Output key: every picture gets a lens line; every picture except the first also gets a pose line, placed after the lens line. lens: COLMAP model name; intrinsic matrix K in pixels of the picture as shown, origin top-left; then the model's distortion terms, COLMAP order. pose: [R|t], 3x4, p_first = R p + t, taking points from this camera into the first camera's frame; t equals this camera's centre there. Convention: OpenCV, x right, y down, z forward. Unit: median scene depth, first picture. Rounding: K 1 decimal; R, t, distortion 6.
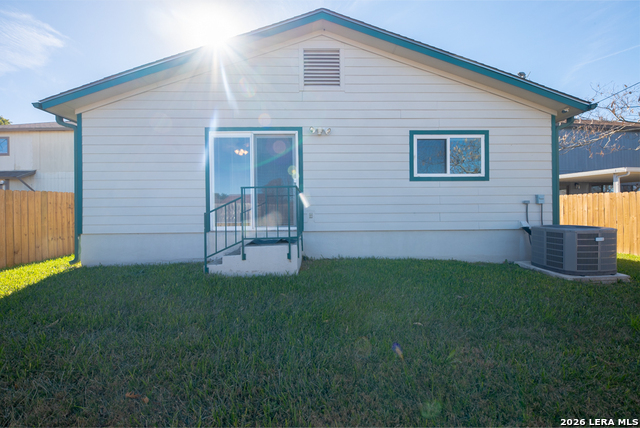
lens RADIAL K [[227.9, 0, 319.8], [0, 227.9, 214.7], [0, 0, 1]] dist [-0.000015, -0.000013]
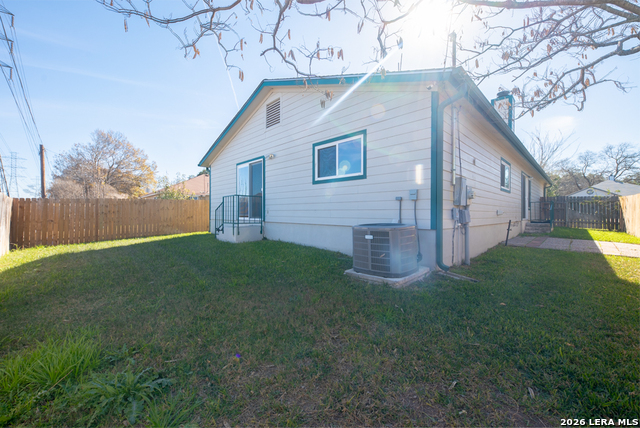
lens RADIAL K [[247.8, 0, 319.2], [0, 247.8, 211.0], [0, 0, 1]] dist [0.000831, -0.000008]
pose [[0.697723, 0.005499, -0.716347, 1.392162], [-0.011801, 0.999923, -0.003818, 0.002179], [0.716270, 0.011118, 0.697734, 0.081951]]
